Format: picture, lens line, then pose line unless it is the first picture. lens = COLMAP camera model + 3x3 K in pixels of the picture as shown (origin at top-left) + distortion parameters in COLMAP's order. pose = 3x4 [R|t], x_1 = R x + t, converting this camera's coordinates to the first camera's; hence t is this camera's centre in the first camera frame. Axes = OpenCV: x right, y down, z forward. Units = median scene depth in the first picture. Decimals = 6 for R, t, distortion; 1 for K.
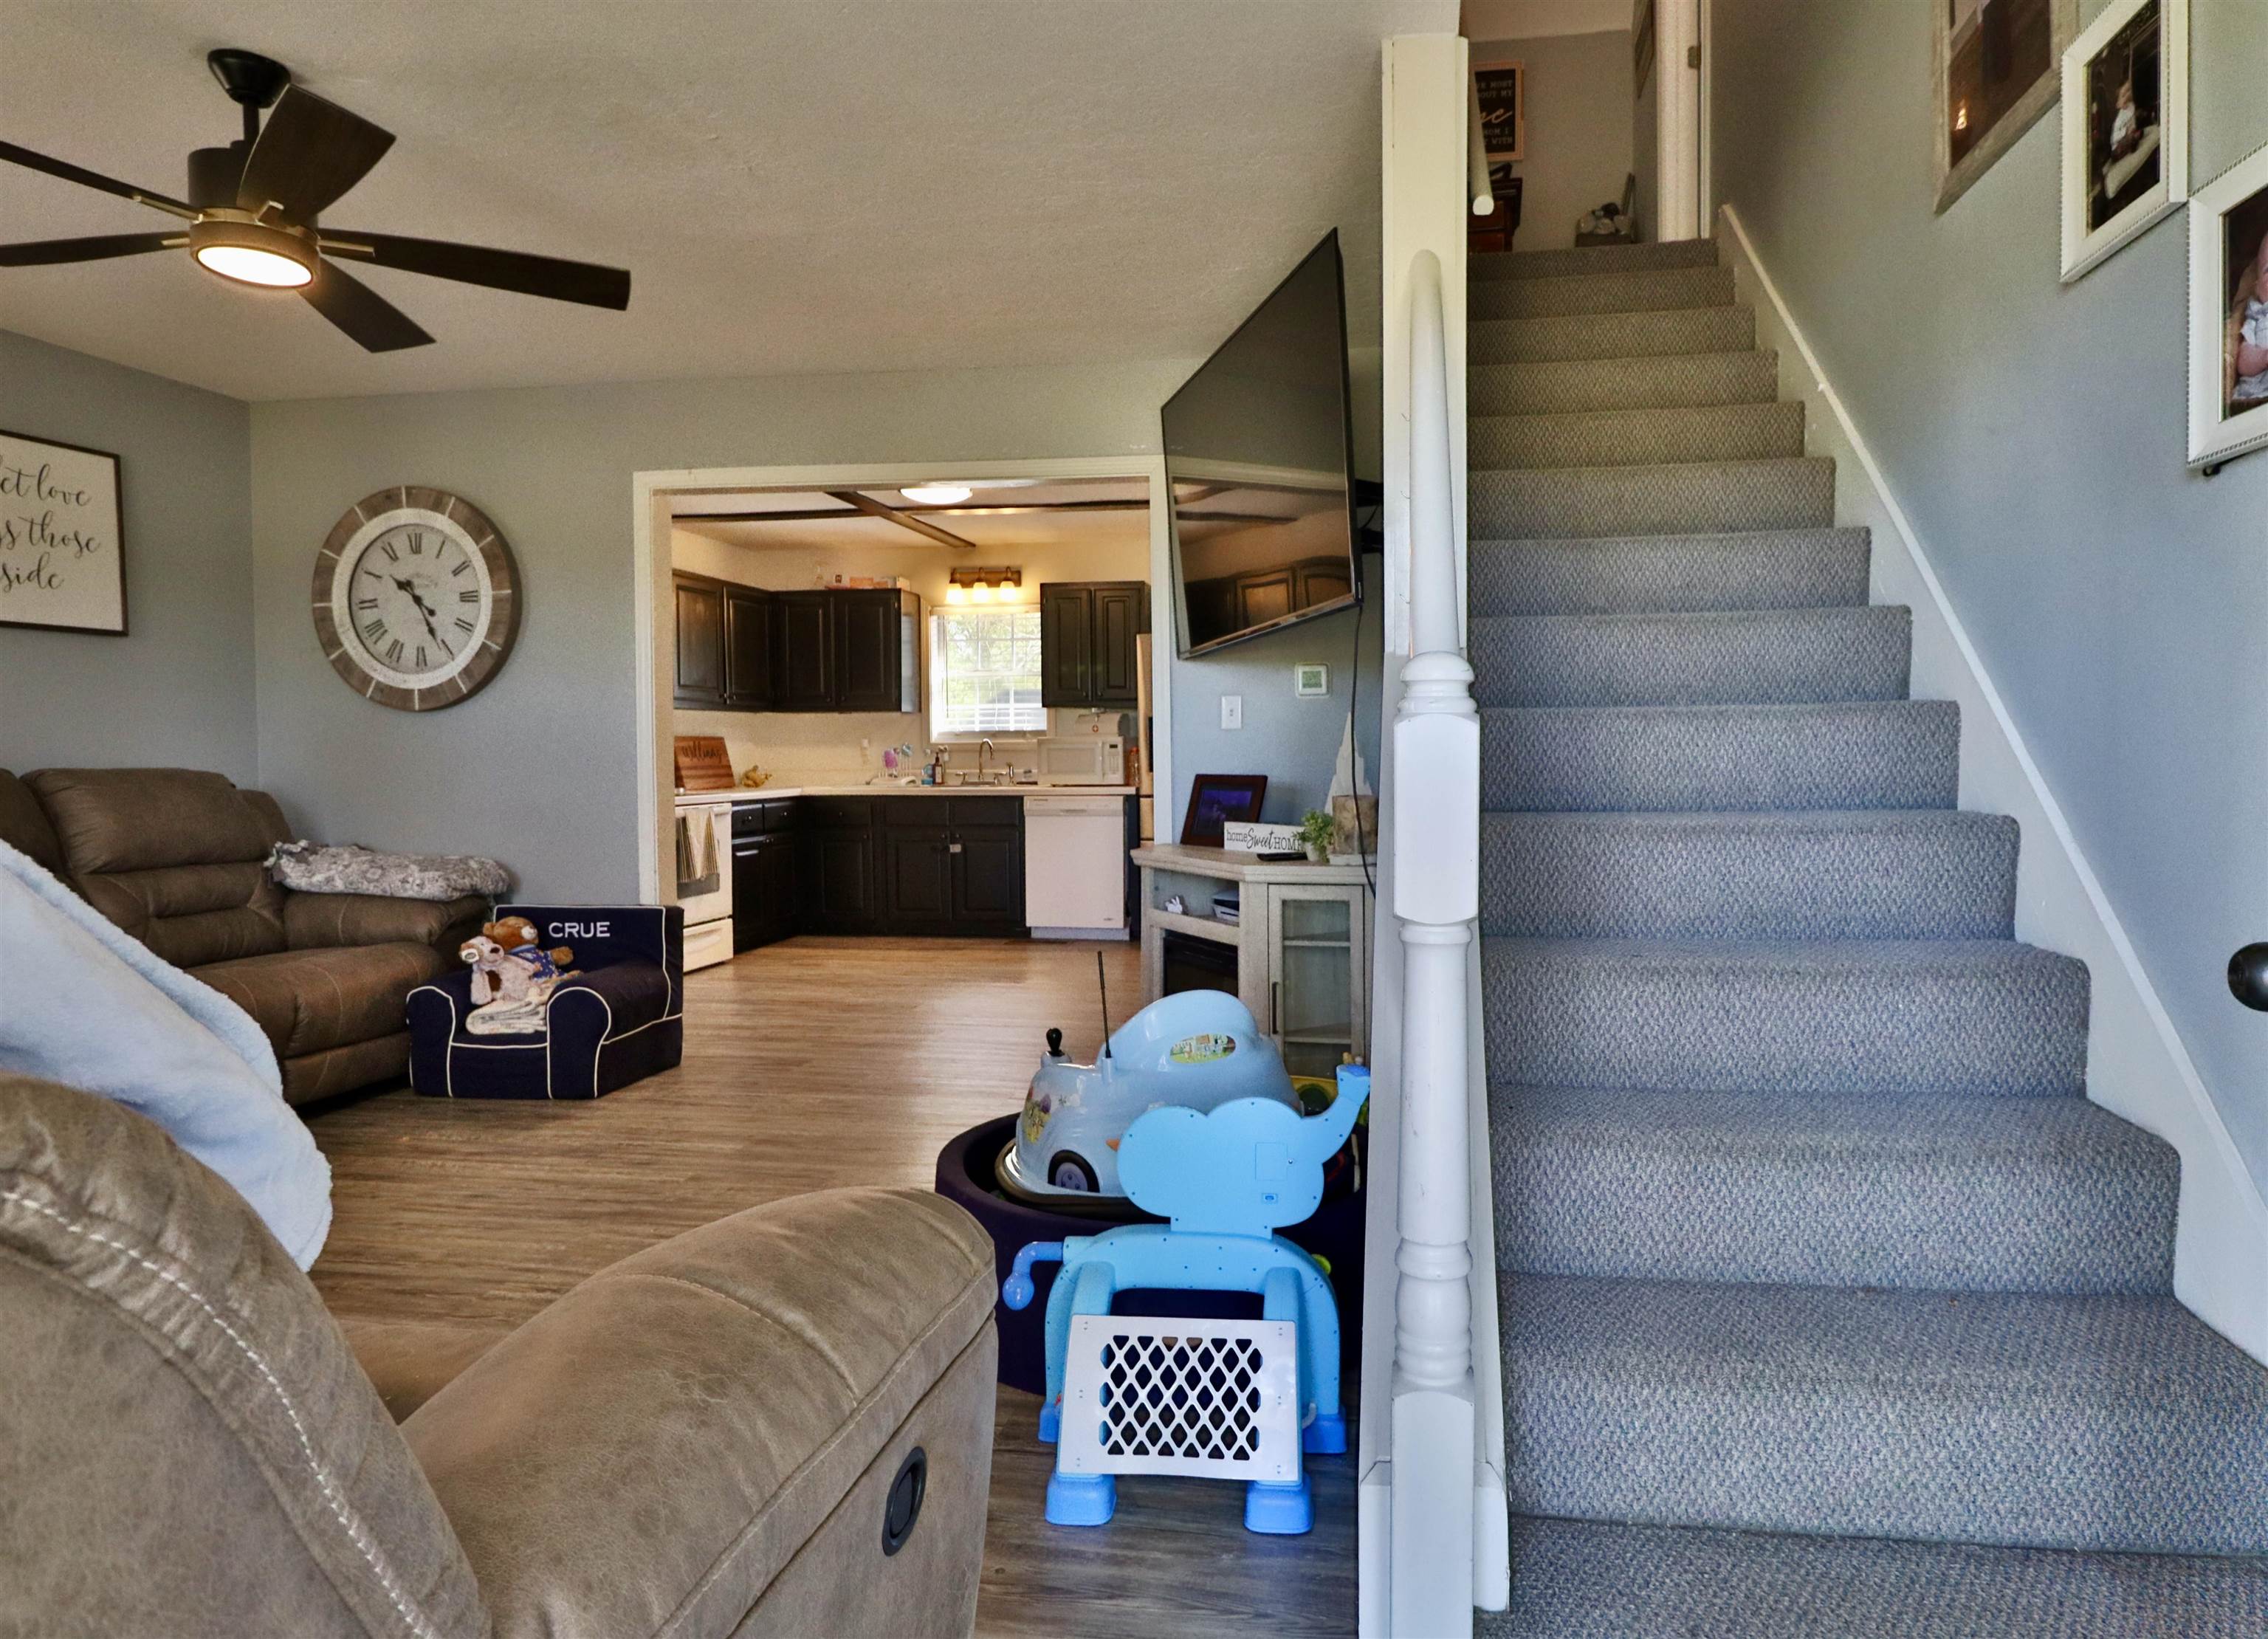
lens RADIAL K [[1265.6, 0, 1248.4], [0, 1265.6, 796.5], [0, 0, 1]] dist [-0.005567, -0.007091]
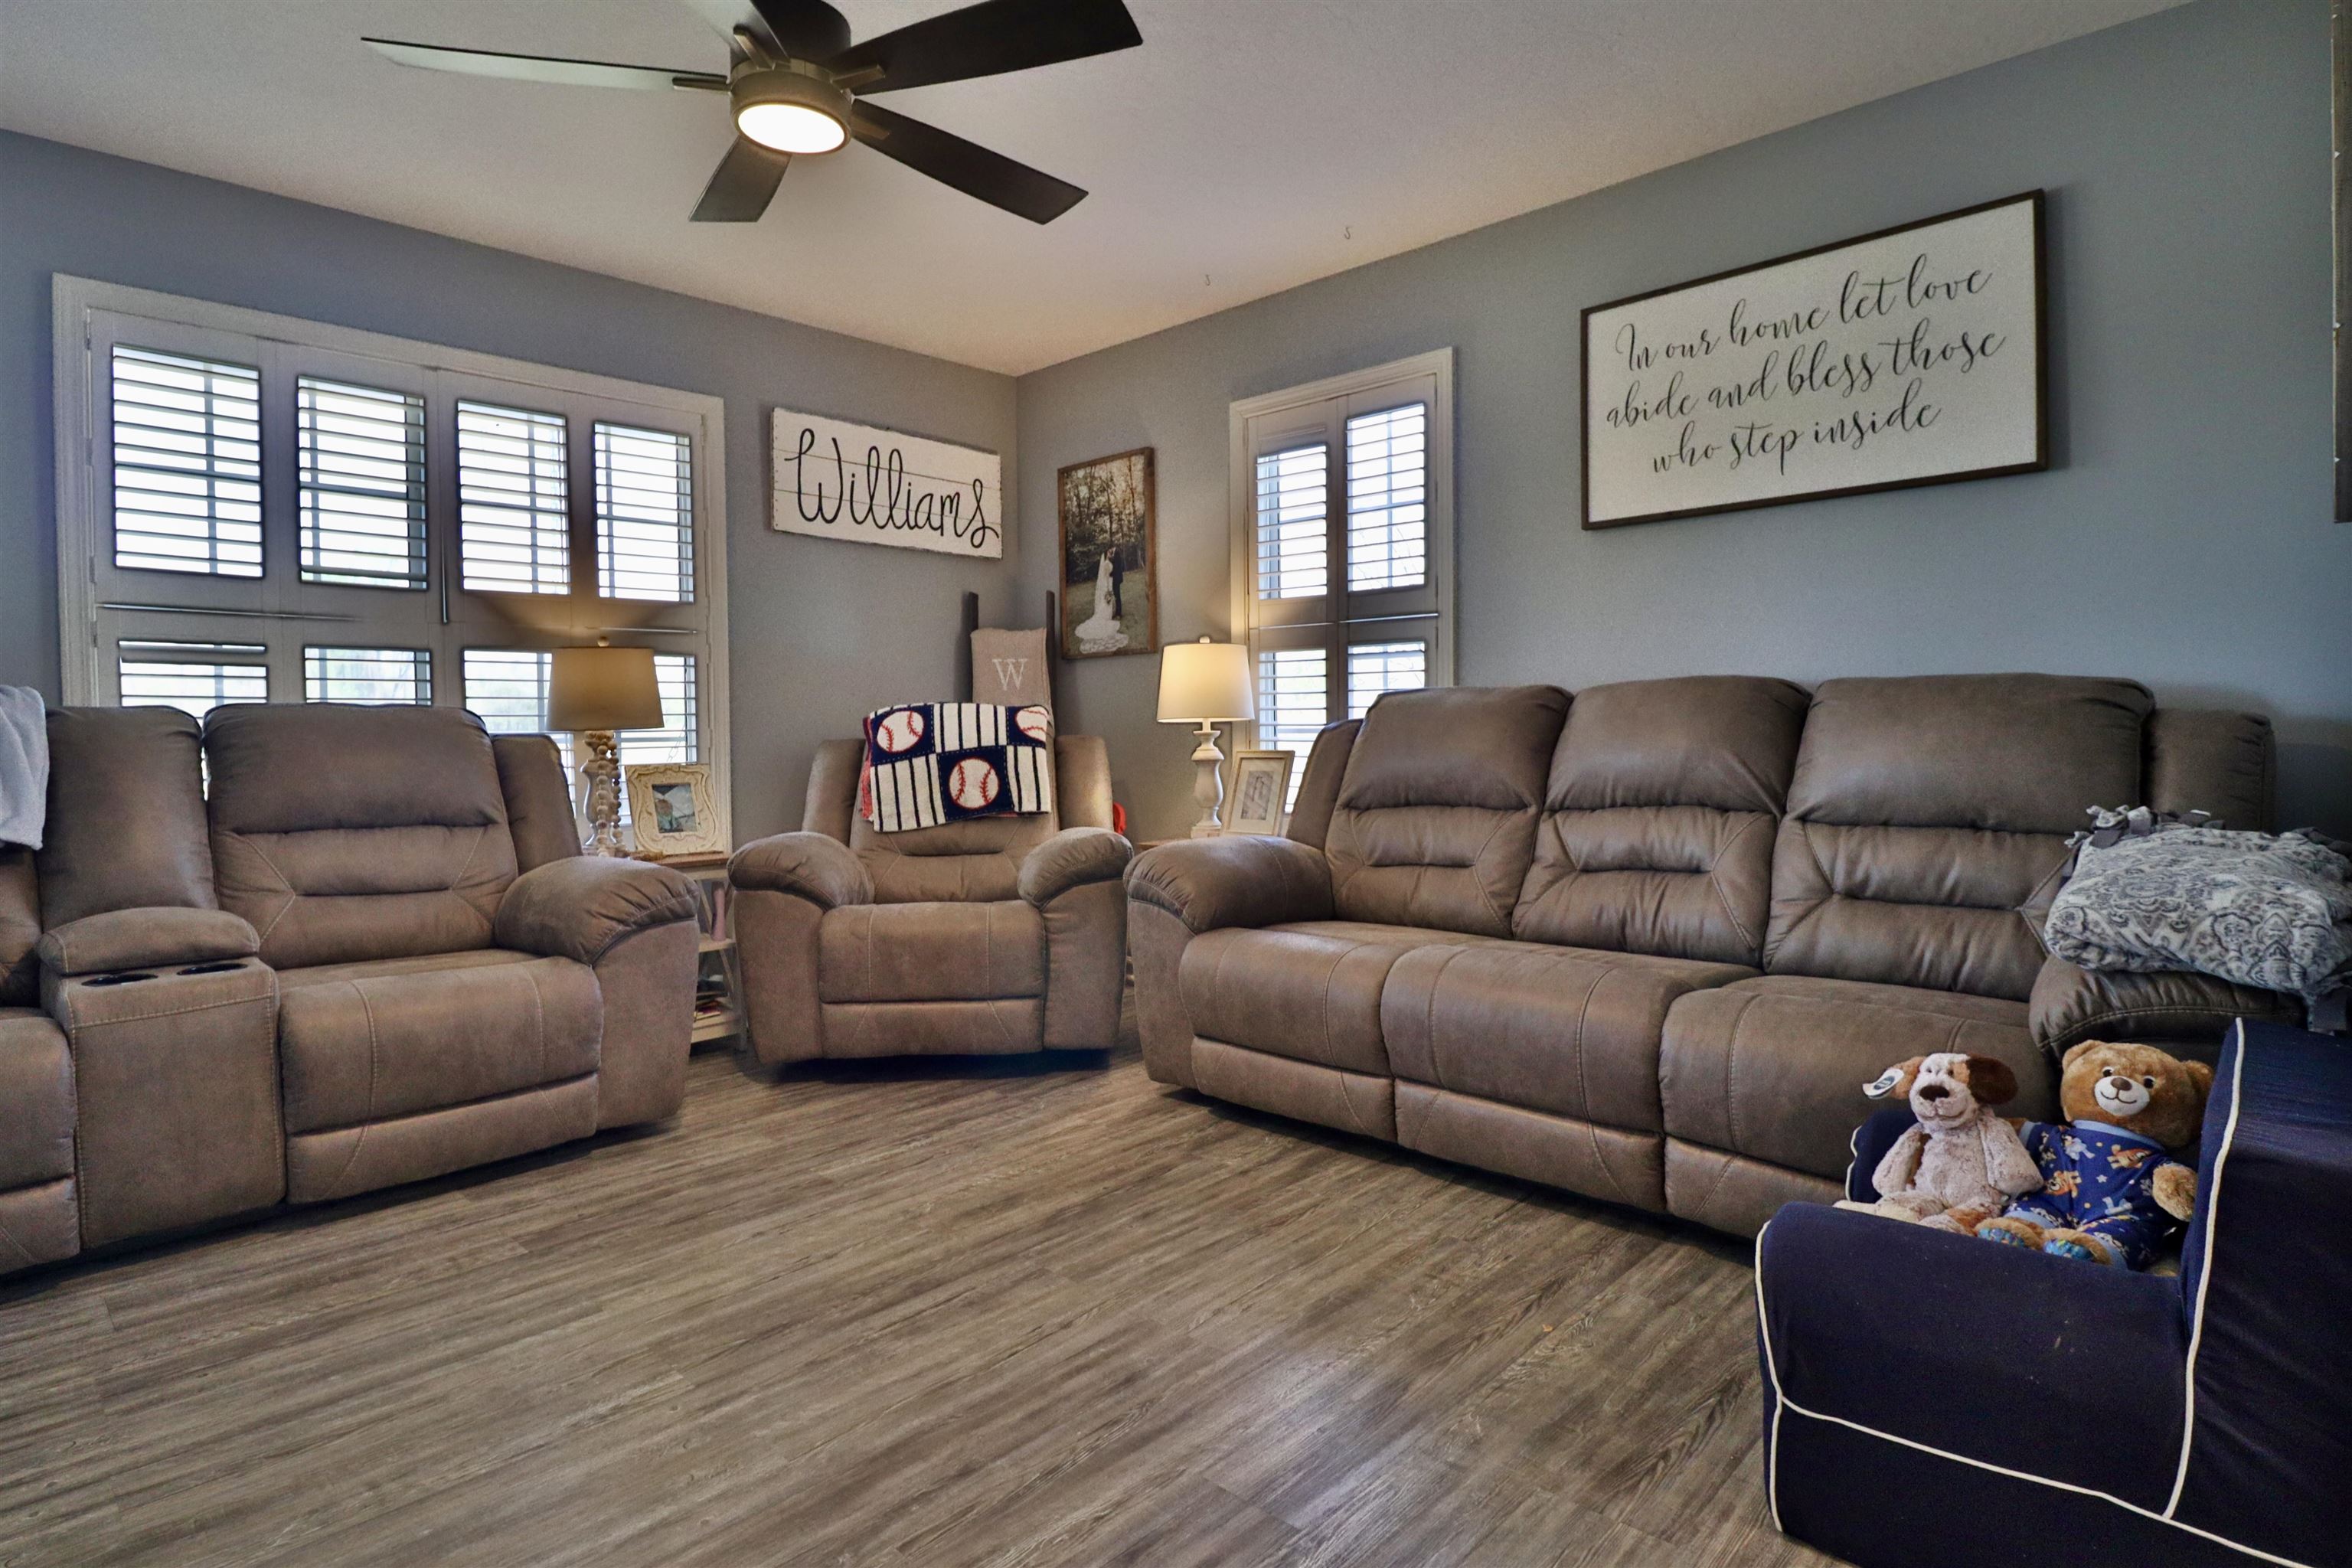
lens RADIAL K [[1212.5, 0, 1184.5], [0, 1212.5, 763.4], [0, 0, 1]] dist [0.000171, -0.013690]
pose [[-0.579533, 0.041834, -0.813874, -0.120469], [-0.008747, 0.998305, 0.057542, -0.008021], [0.814902, 0.040466, -0.578185, 0.962755]]
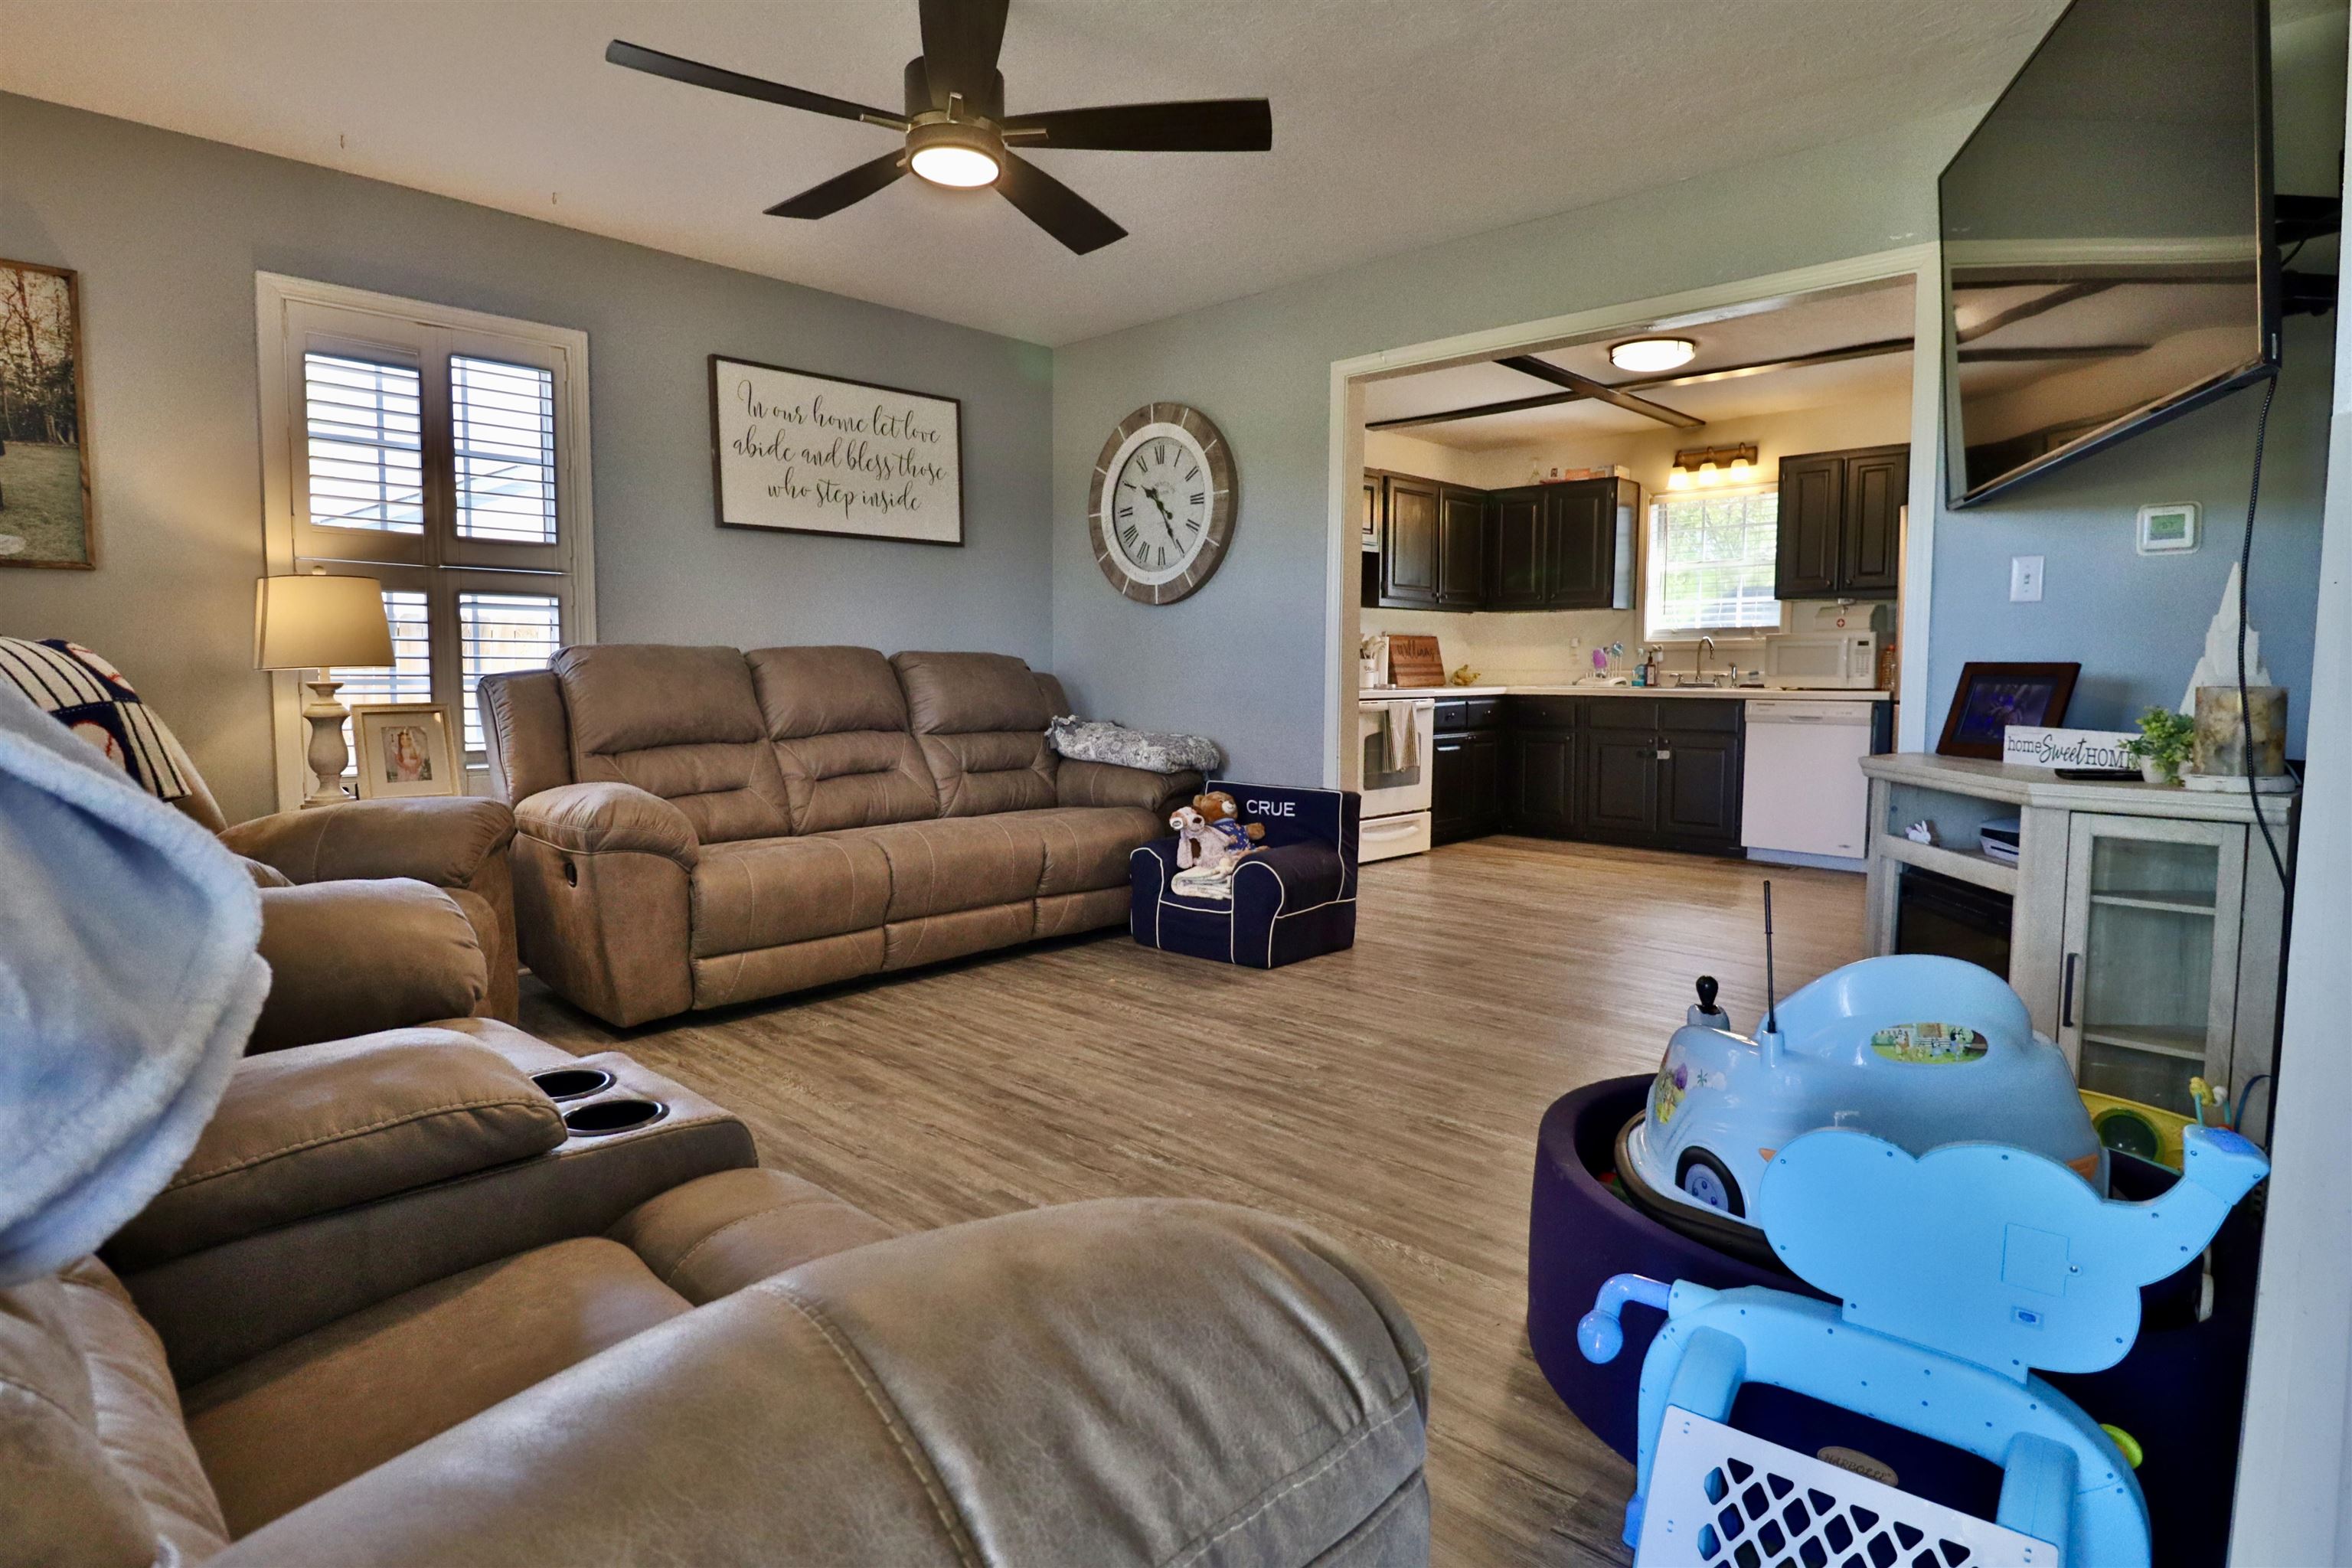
lens RADIAL K [[1212.5, 0, 1199.9], [0, 1212.5, 764.0], [0, 0, 1]] dist [0.000171, -0.013690]
pose [[0.815135, 0.053674, -0.576780, 0.005409], [-0.027552, 0.998163, 0.053949, 0.015646], [0.578616, -0.028084, 0.815116, 0.140954]]
